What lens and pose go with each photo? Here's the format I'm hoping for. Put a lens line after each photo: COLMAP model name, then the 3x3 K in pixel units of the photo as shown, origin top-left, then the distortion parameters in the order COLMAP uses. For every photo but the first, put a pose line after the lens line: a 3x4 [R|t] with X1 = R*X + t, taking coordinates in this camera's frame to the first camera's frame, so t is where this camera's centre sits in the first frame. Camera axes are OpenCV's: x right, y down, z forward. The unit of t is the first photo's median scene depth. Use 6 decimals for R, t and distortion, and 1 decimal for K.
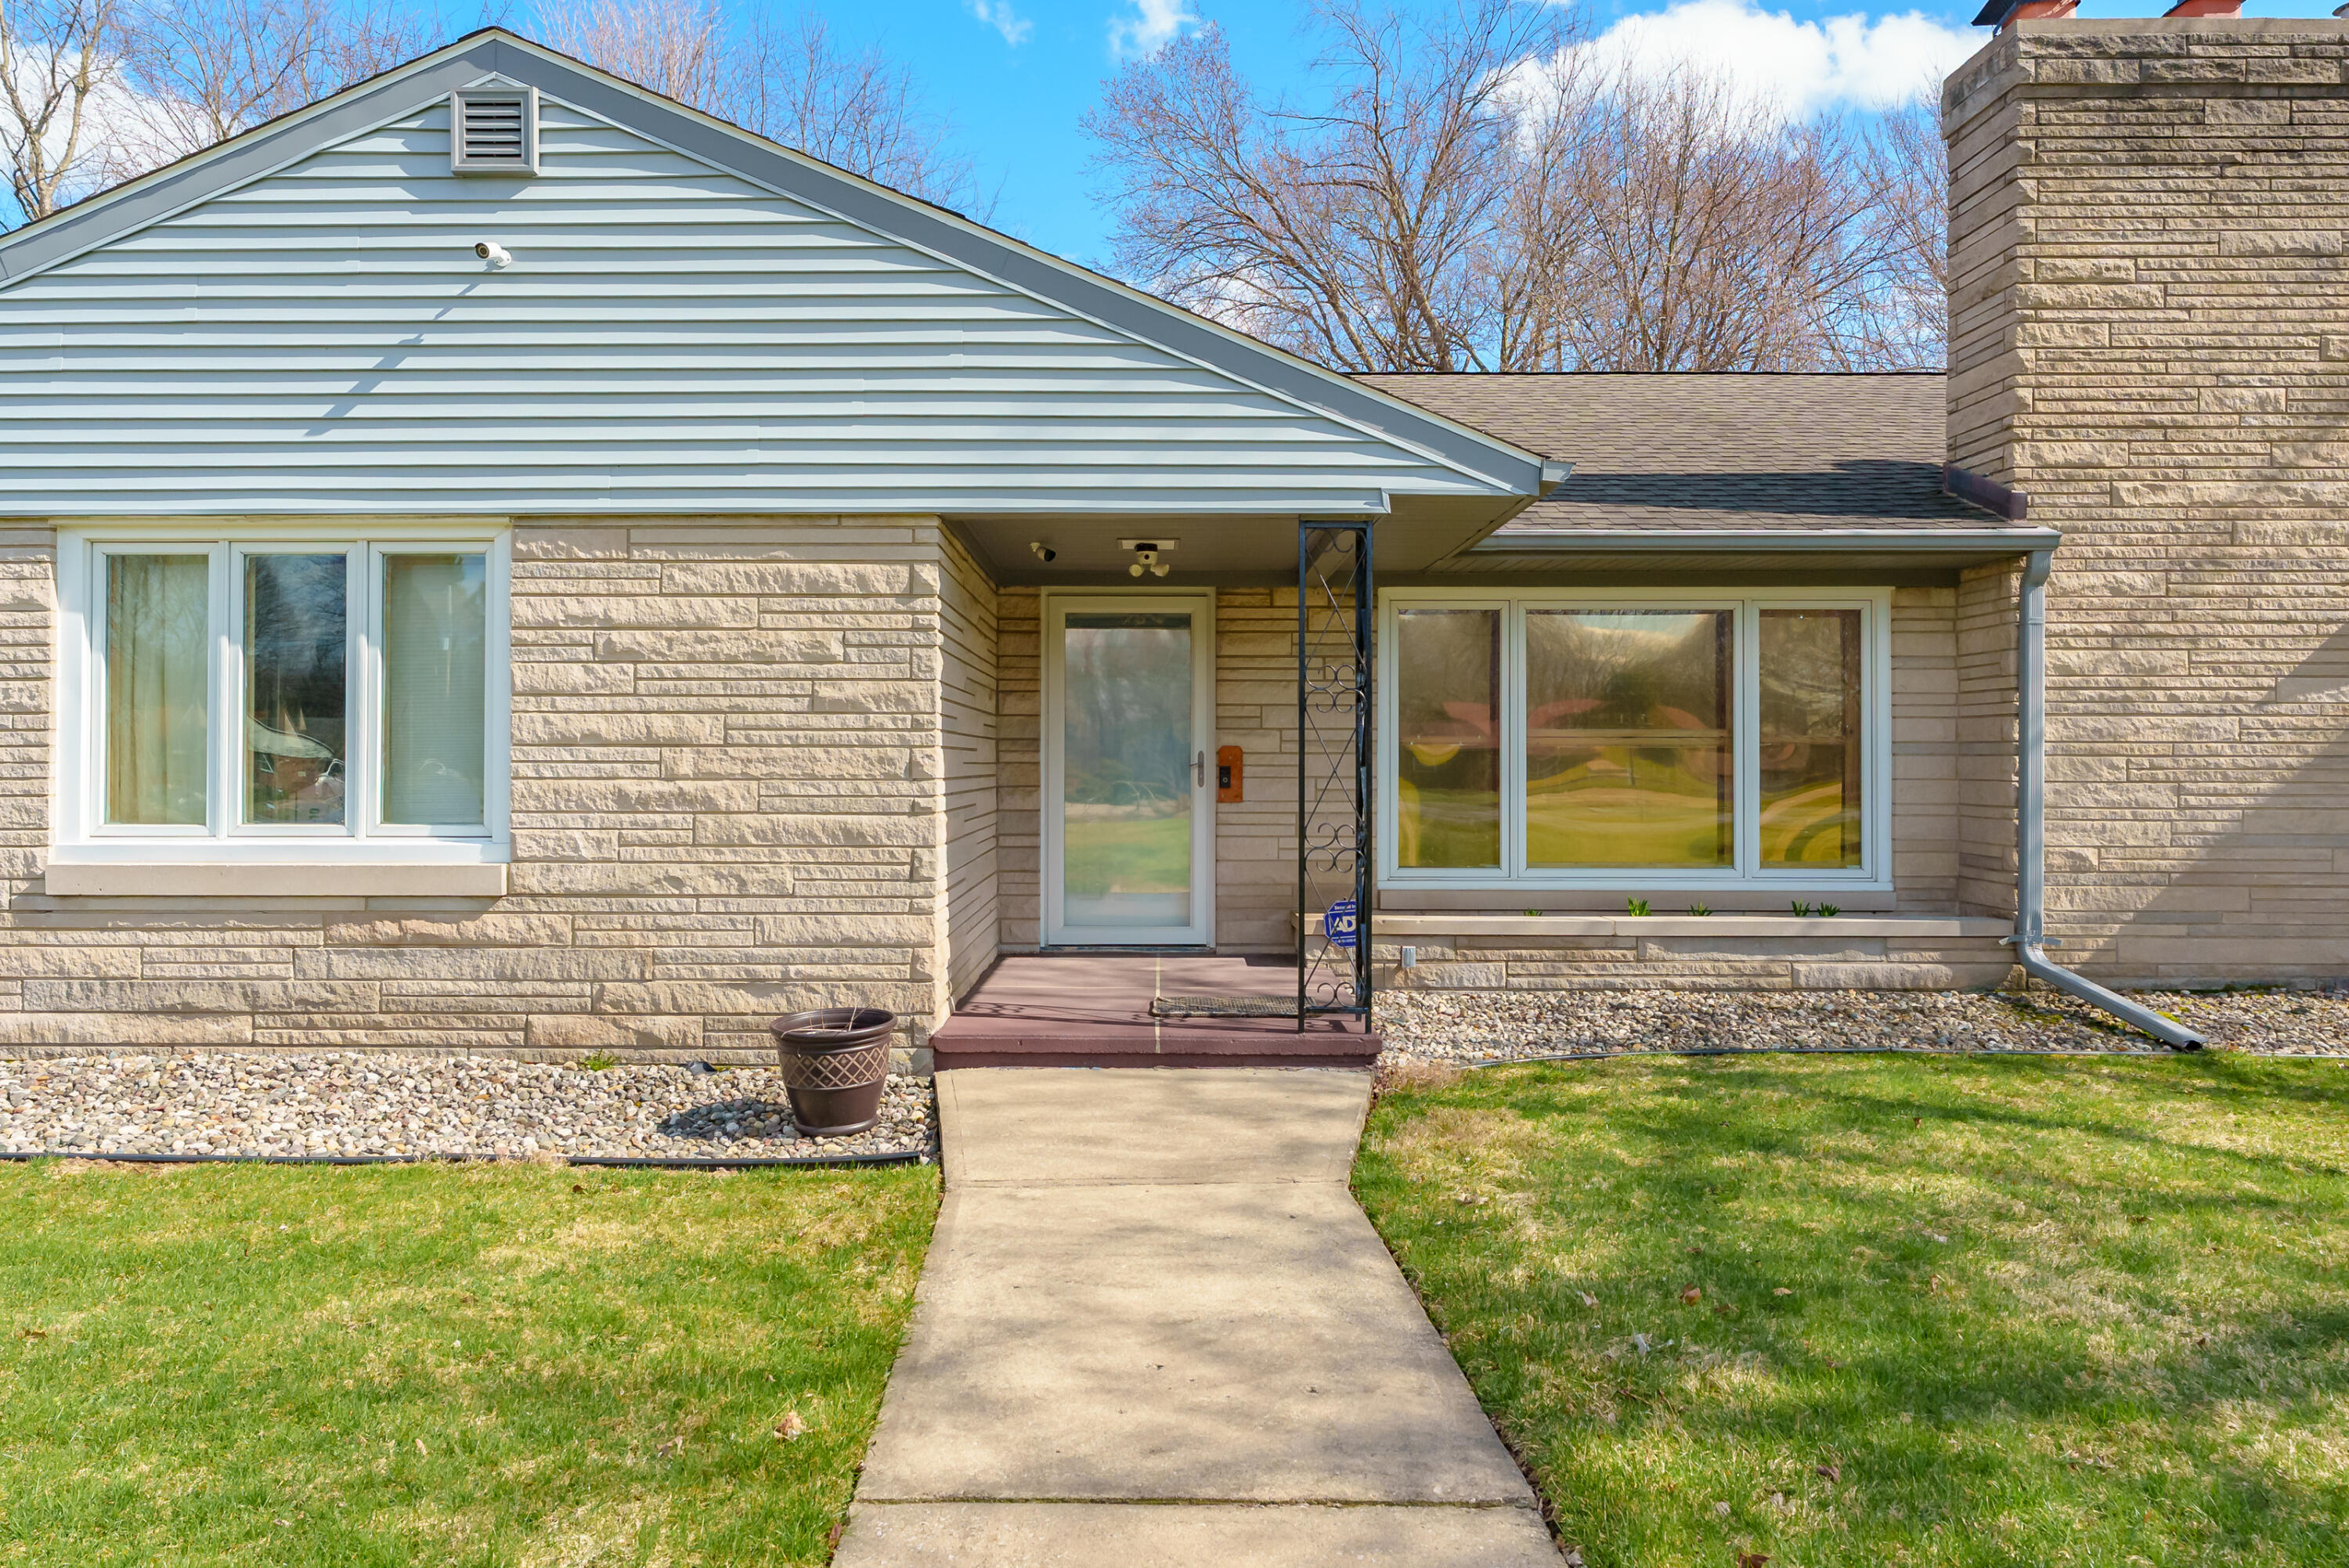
lens RADIAL K [[1547.2, 0, 1155.7], [0, 1547.2, 750.2], [0, 0, 1]] dist [-0.006298, 0.002621]
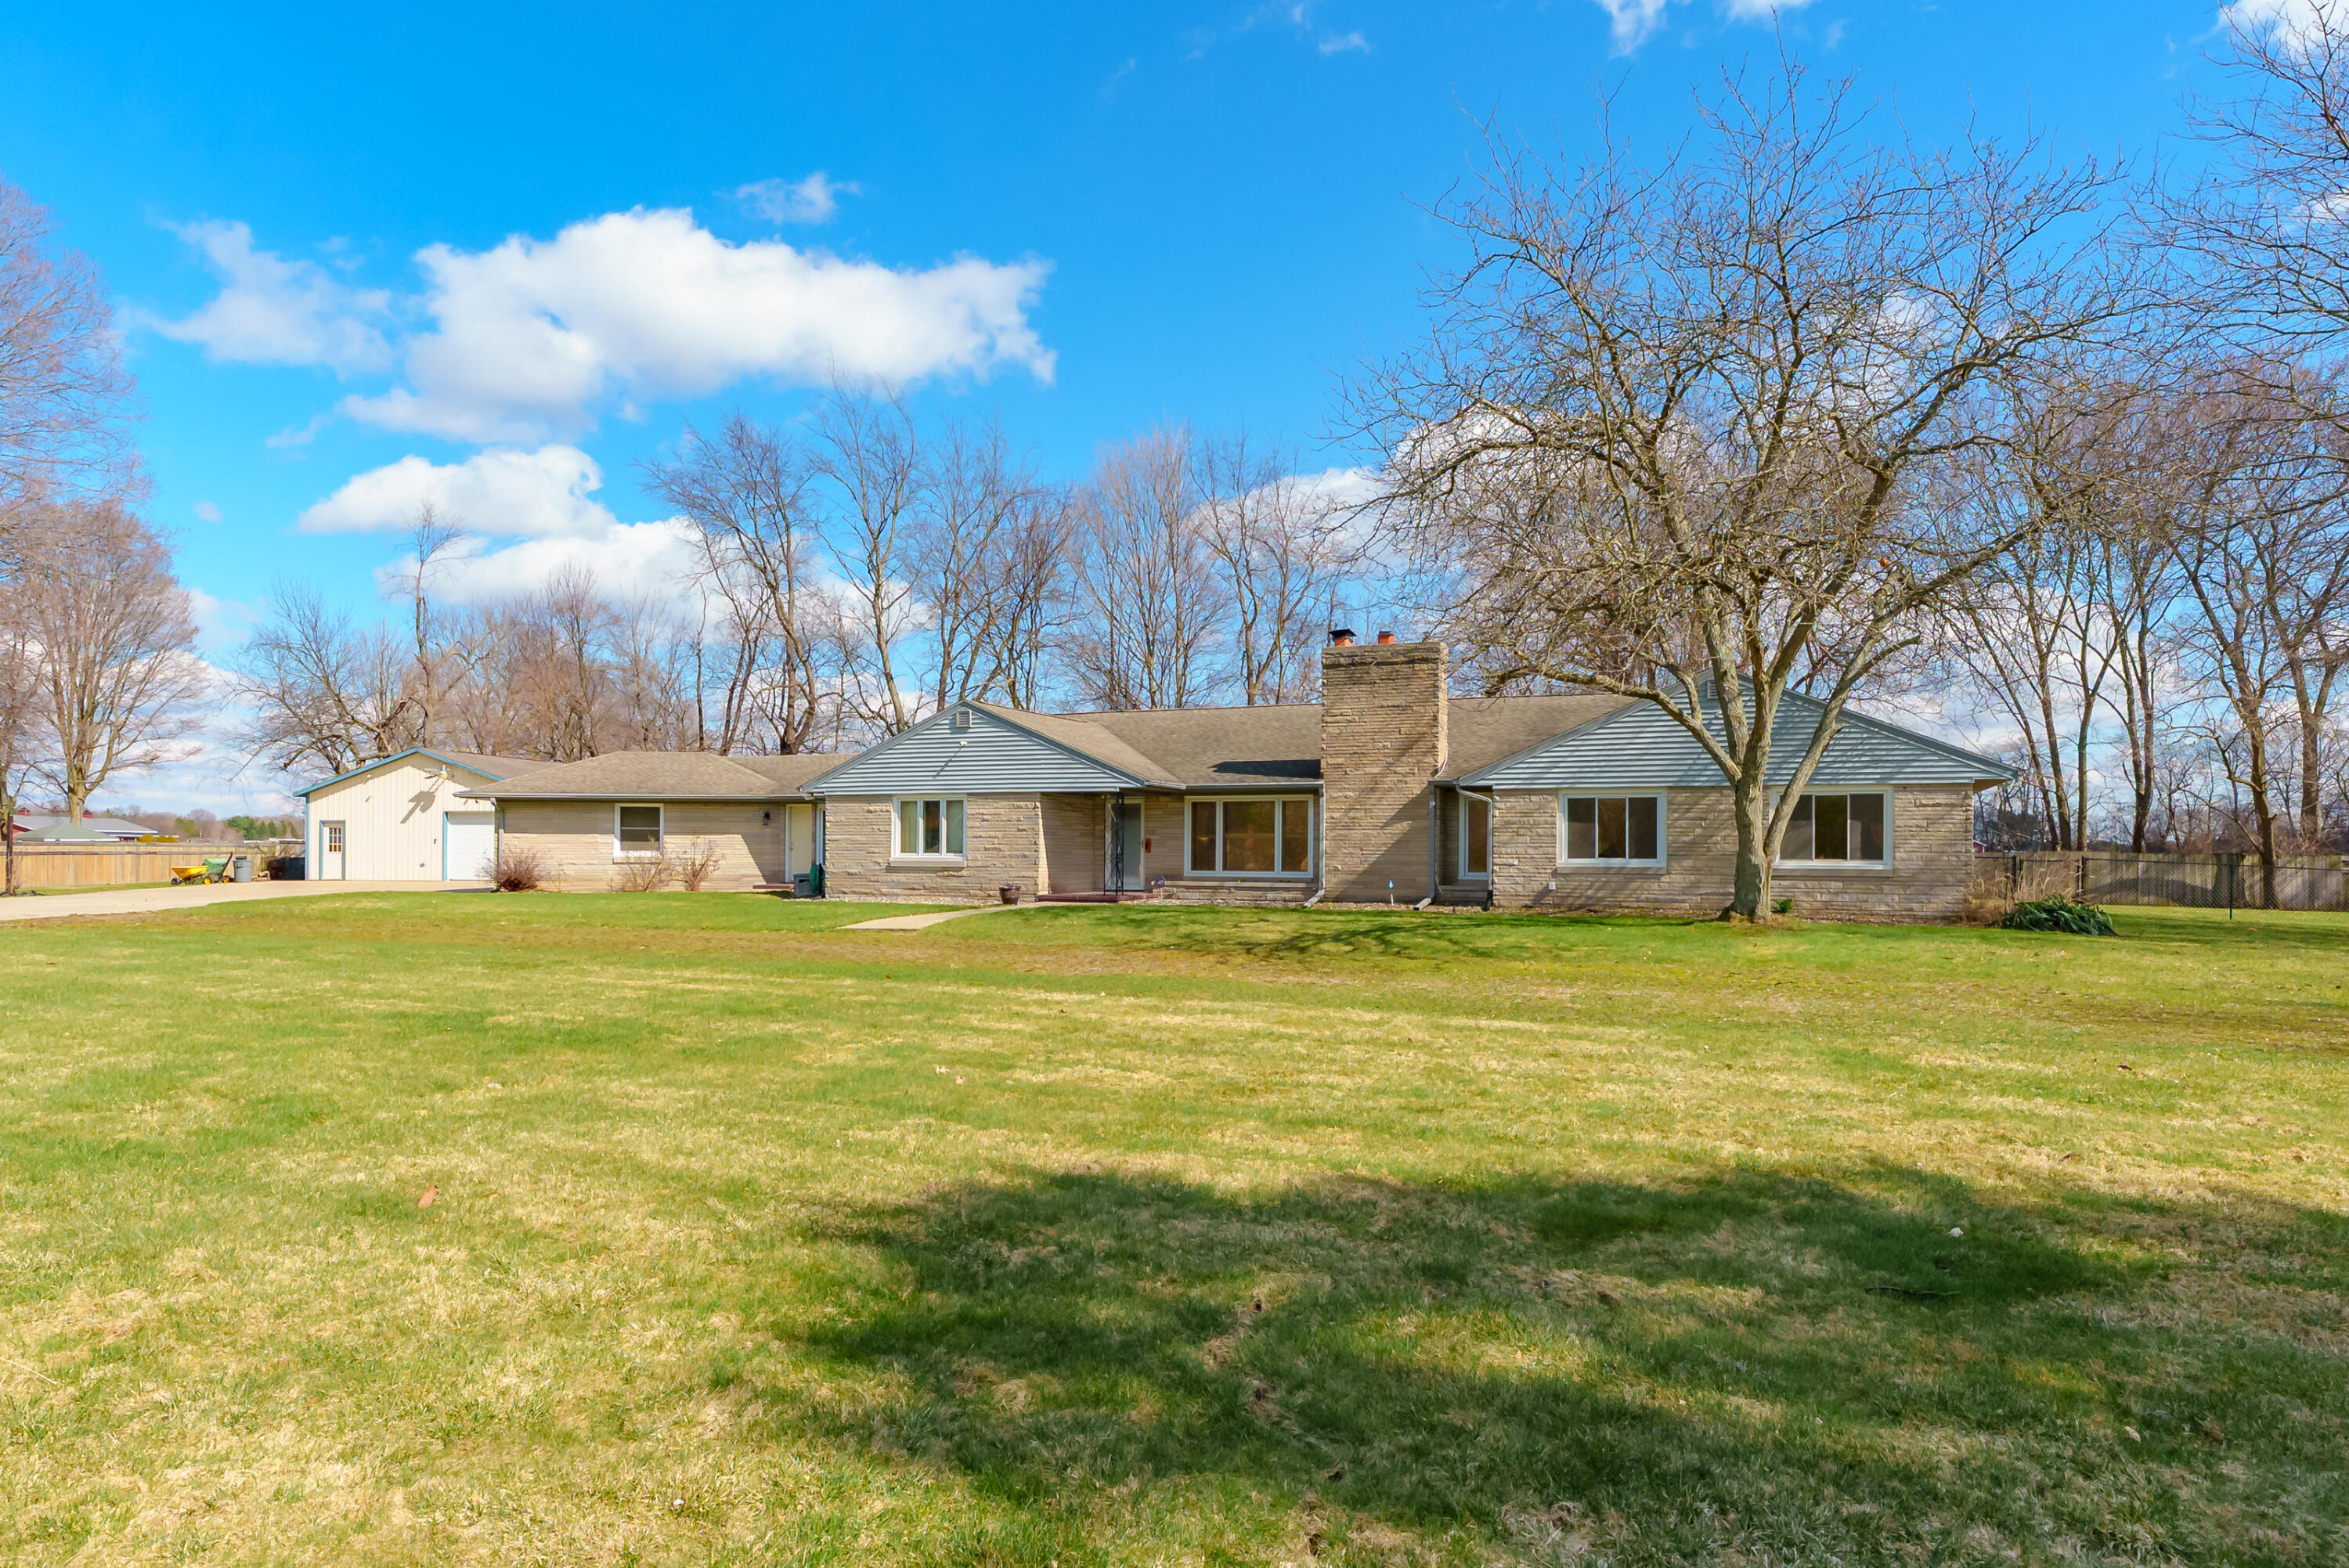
lens RADIAL K [[1416.1, 0, 1195.7], [0, 1416.1, 870.3], [0, 0, 1]] dist [0.009420, 0.001585]
pose [[0.919389, 0.009777, -0.393227, 1.677803], [-0.001325, 0.999762, 0.021758, 0.000582], [0.393346, -0.019483, 0.919184, -2.381712]]
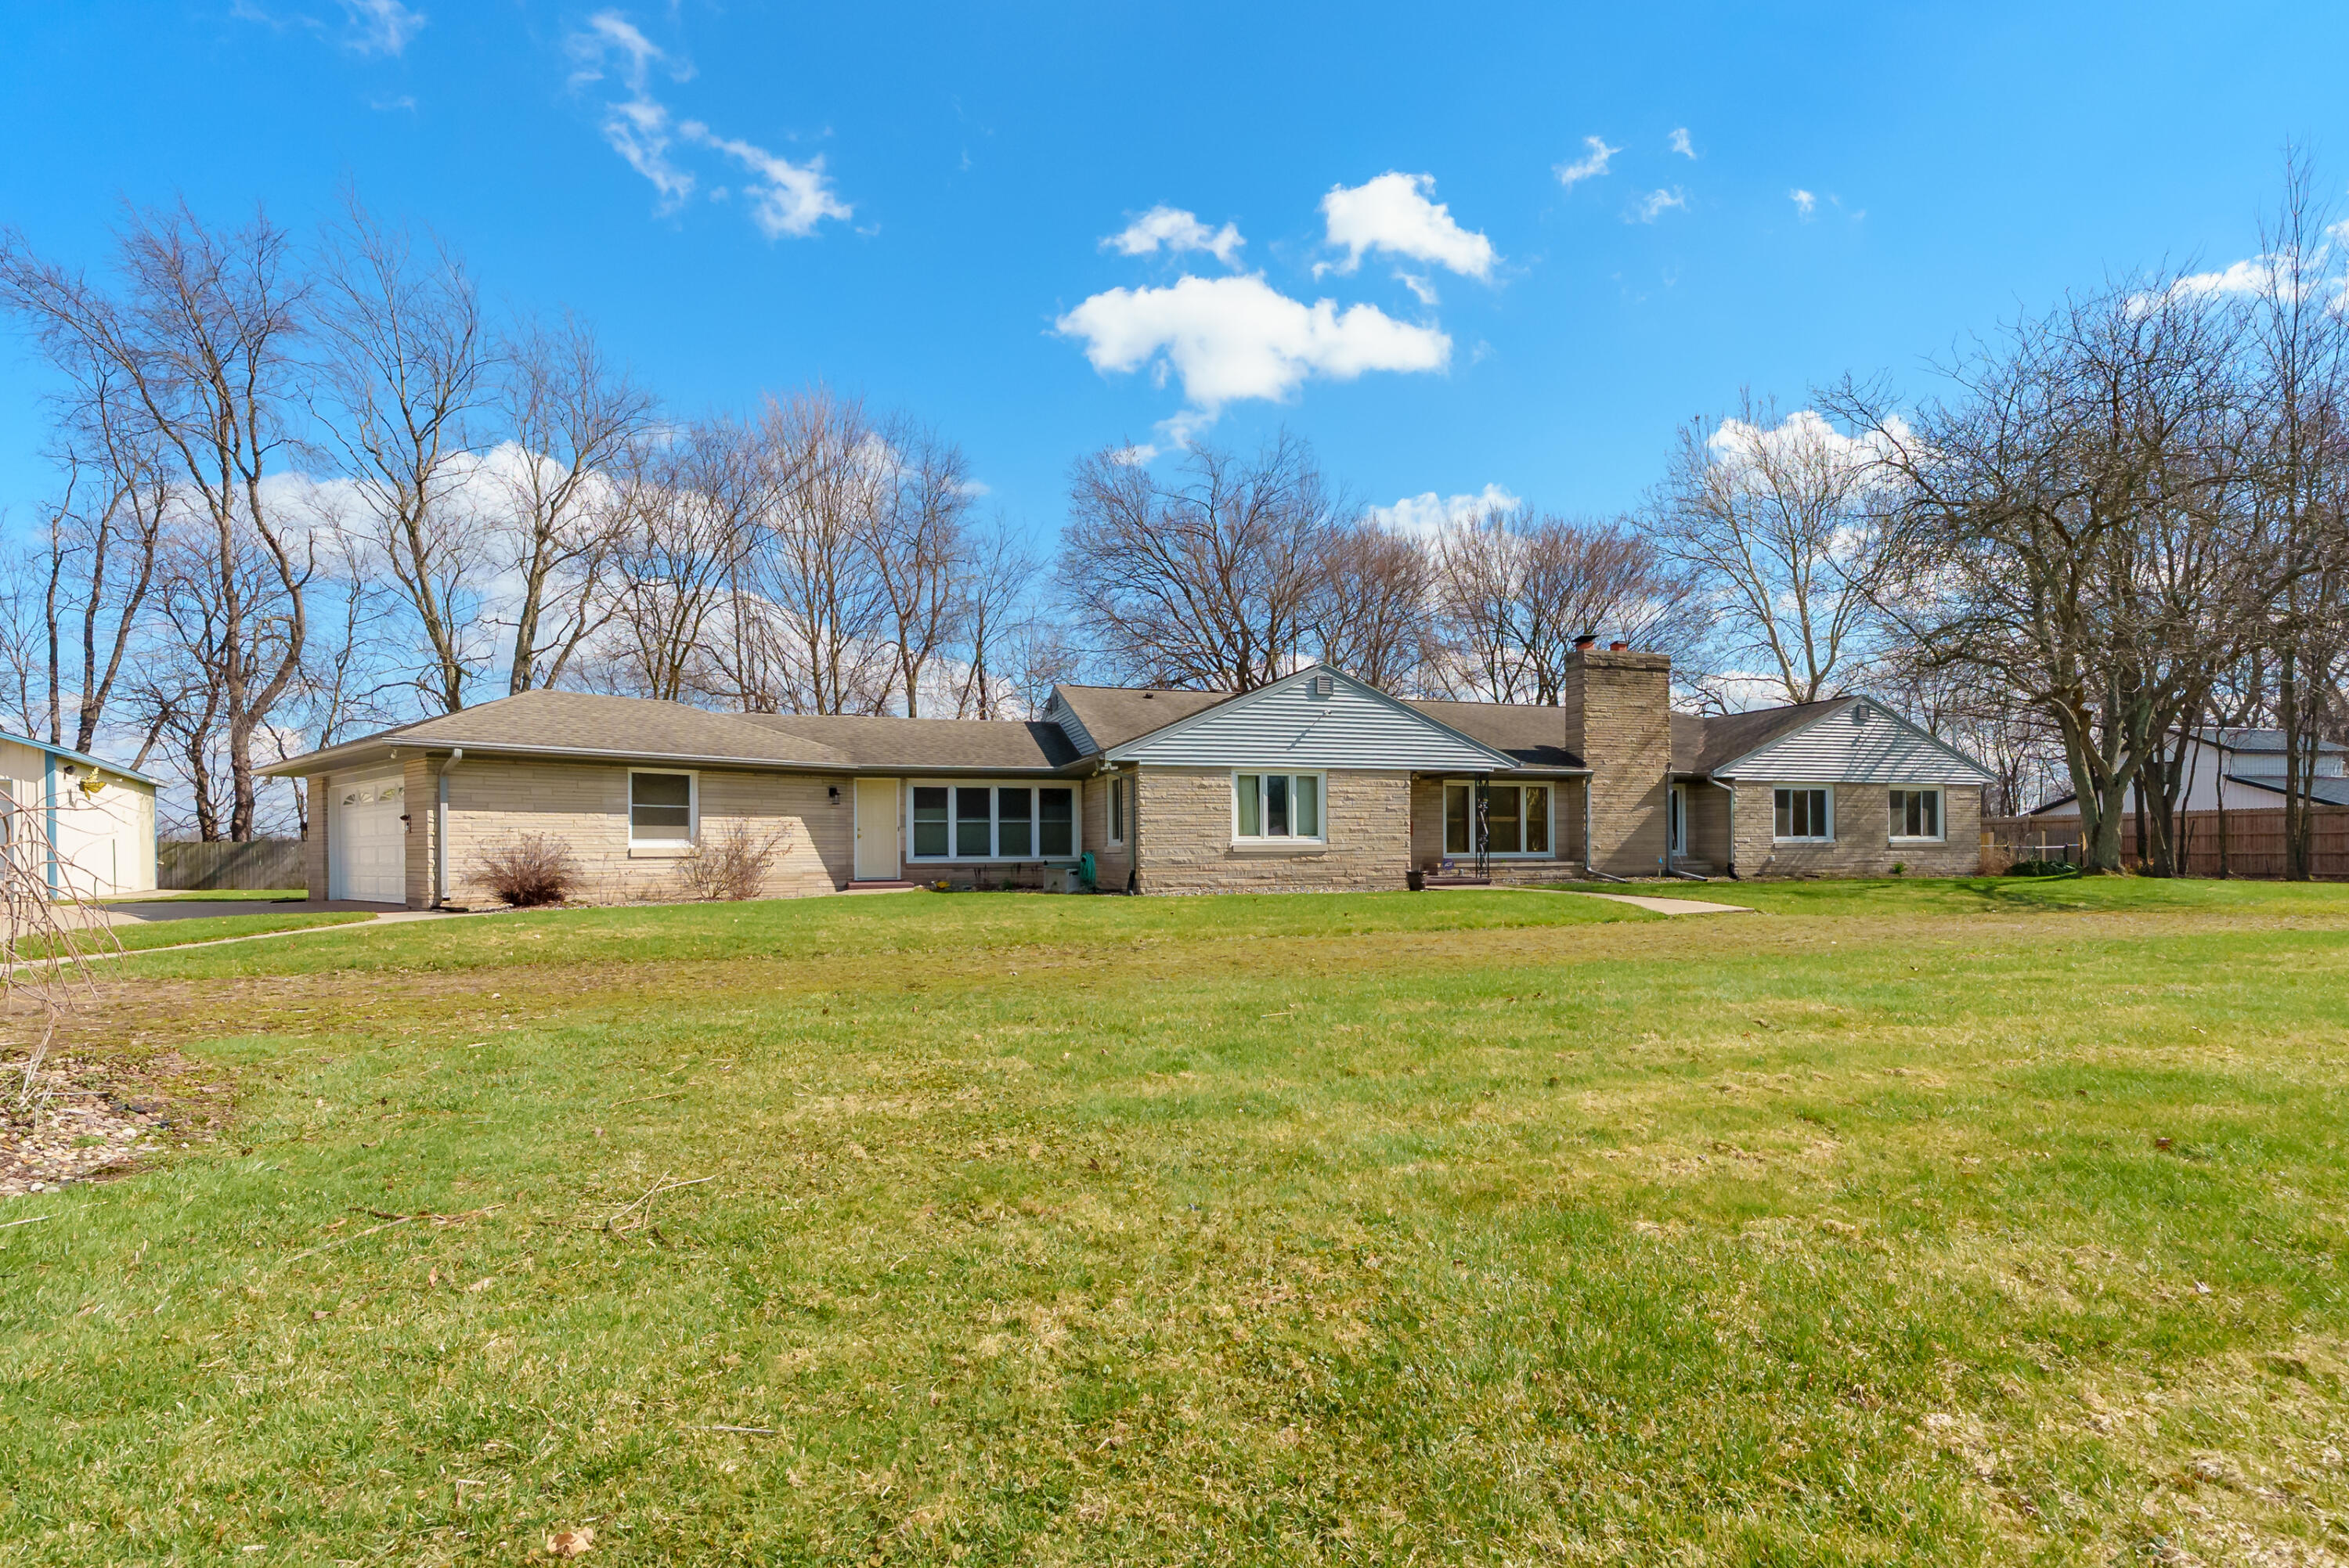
lens RADIAL K [[1214.3, 0, 1241.6], [0, 1214.3, 842.7], [0, 0, 1]] dist [-0.008278, 0.001696]
pose [[0.933081, -0.004822, 0.359634, -1.541246], [0.005052, 0.999987, 0.000300, 0.052251], [-0.359631, 0.001537, 0.933093, -1.795176]]
